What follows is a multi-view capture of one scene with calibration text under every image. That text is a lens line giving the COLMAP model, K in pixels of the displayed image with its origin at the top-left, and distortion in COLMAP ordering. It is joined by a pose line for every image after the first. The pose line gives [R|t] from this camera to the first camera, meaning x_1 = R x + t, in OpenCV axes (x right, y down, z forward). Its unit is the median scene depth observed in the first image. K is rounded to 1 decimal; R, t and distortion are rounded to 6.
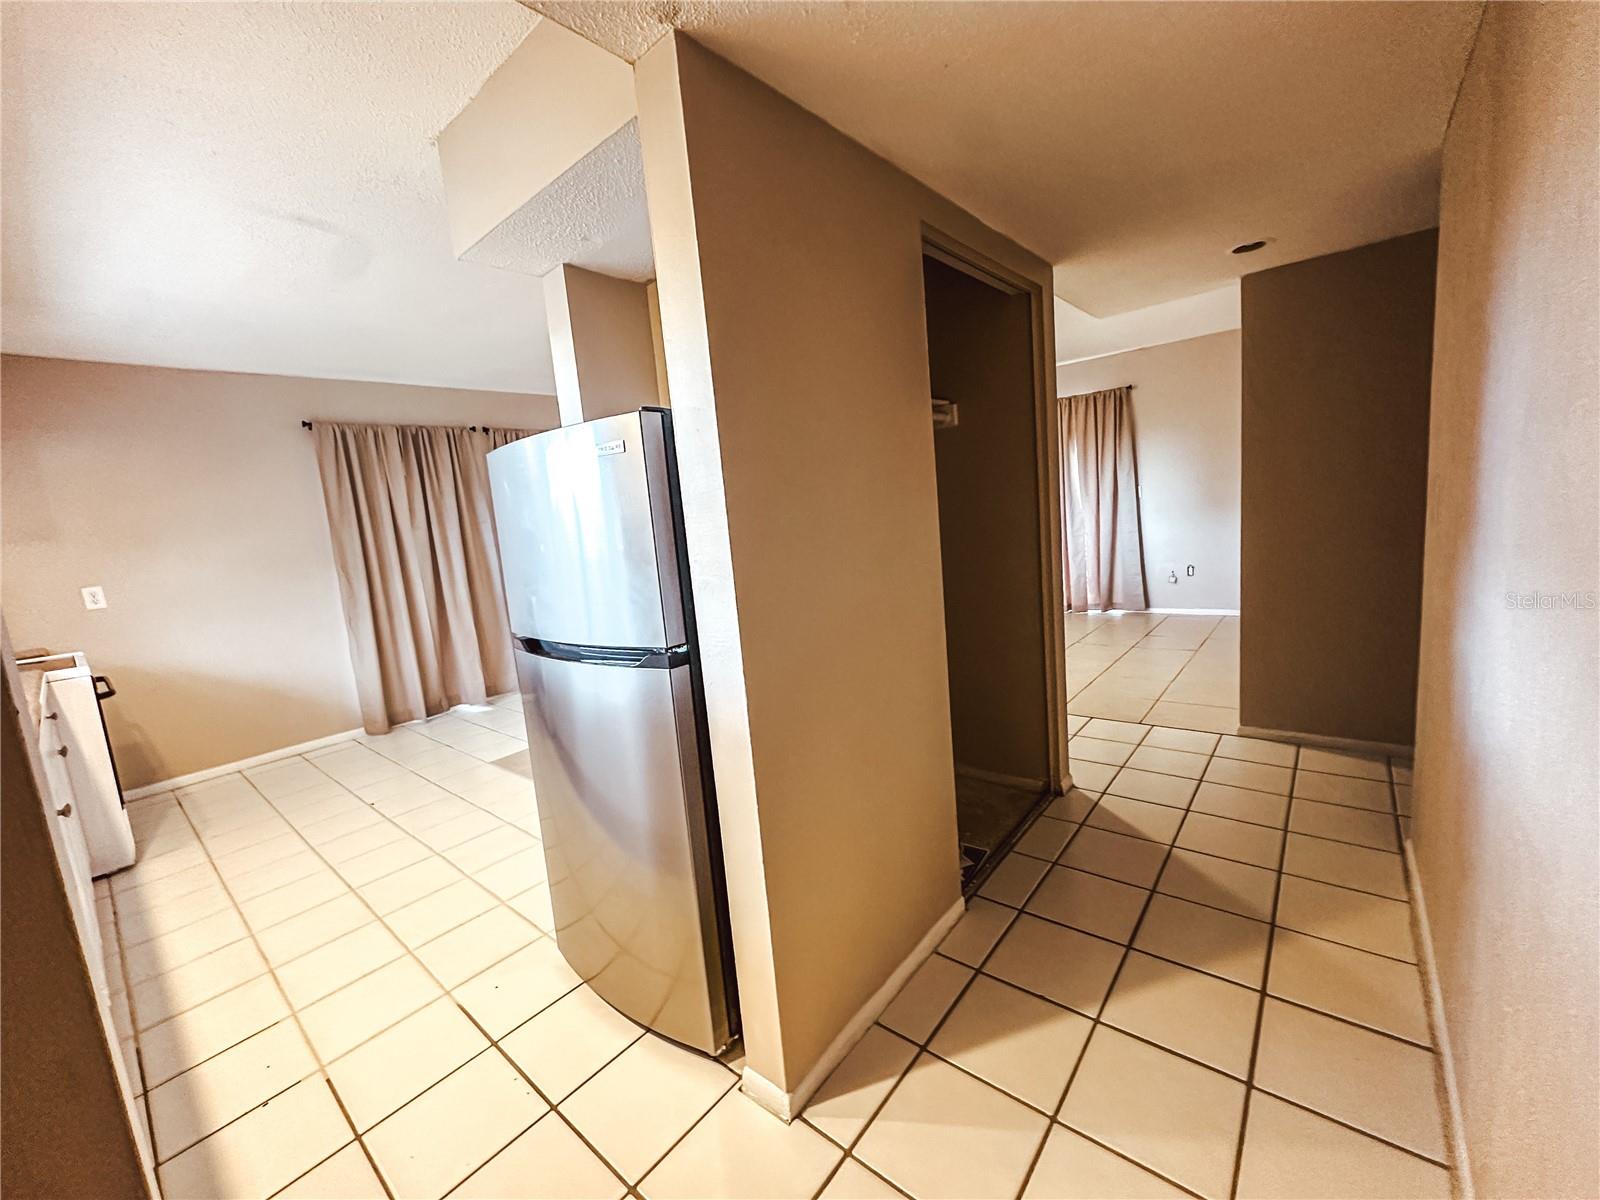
lens RADIAL K [[641.7, 0, 800.0], [0, 641.7, 600.0], [0, 0, 1]] dist [-0.002153, -0.000296]
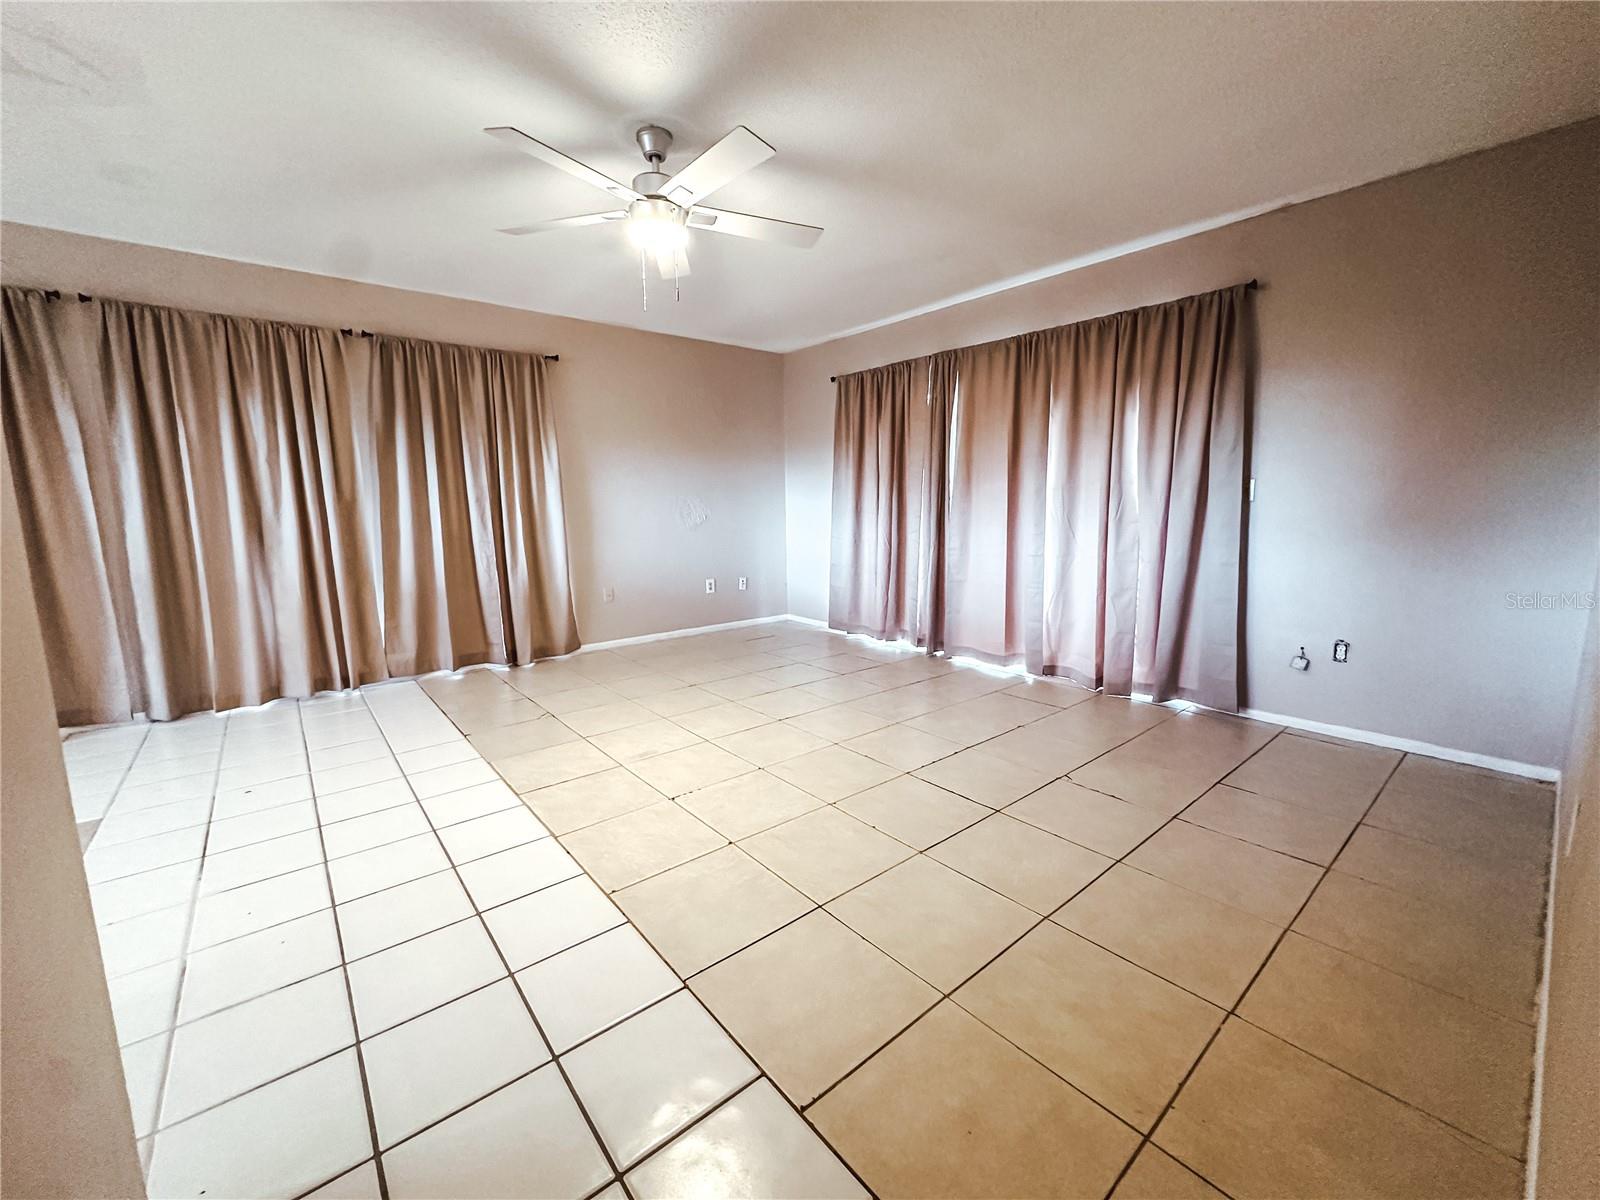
lens RADIAL K [[641.7, 0, 800.0], [0, 641.7, 600.0], [0, 0, 1]] dist [-0.002153, -0.000296]
pose [[0.990908, 0.091233, -0.098887, 0.217328], [-0.089198, 0.995705, 0.024814, -0.057067], [0.100726, -0.015768, 0.994789, 0.426842]]
